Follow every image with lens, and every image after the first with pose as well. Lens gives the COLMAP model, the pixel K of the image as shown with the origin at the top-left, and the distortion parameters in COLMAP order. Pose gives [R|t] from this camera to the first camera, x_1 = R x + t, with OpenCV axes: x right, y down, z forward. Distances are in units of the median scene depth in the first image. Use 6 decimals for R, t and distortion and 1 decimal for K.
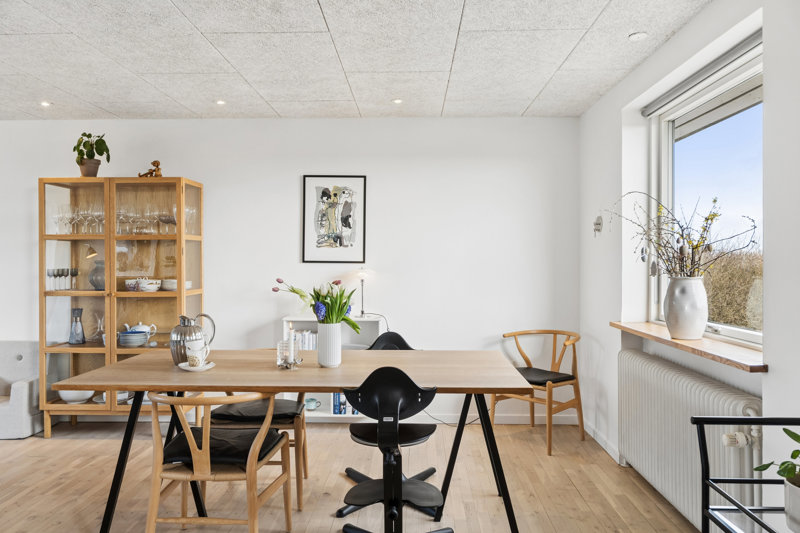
lens RADIAL K [[605.0, 0, 400.0], [0, 605.0, 266.5], [0, 0, 1]] dist [-0.002906, -0.003673]
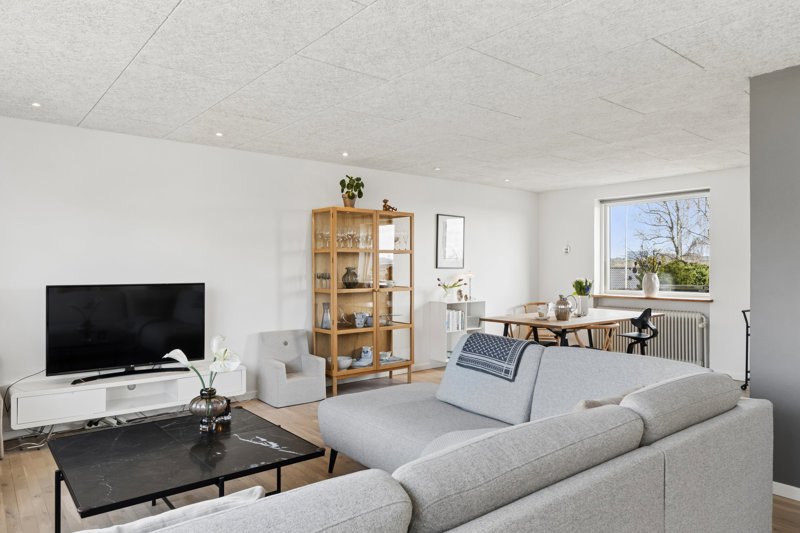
lens RADIAL K [[520.4, 0, 386.5], [0, 520.4, 266.6], [0, 0, 1]] dist [0.008864, 0.000014]
pose [[0.766739, -0.001898, 0.641956, -1.217893], [0.011290, 0.999881, -0.010528, 0.003396], [-0.641859, 0.015320, 0.766669, 0.022204]]
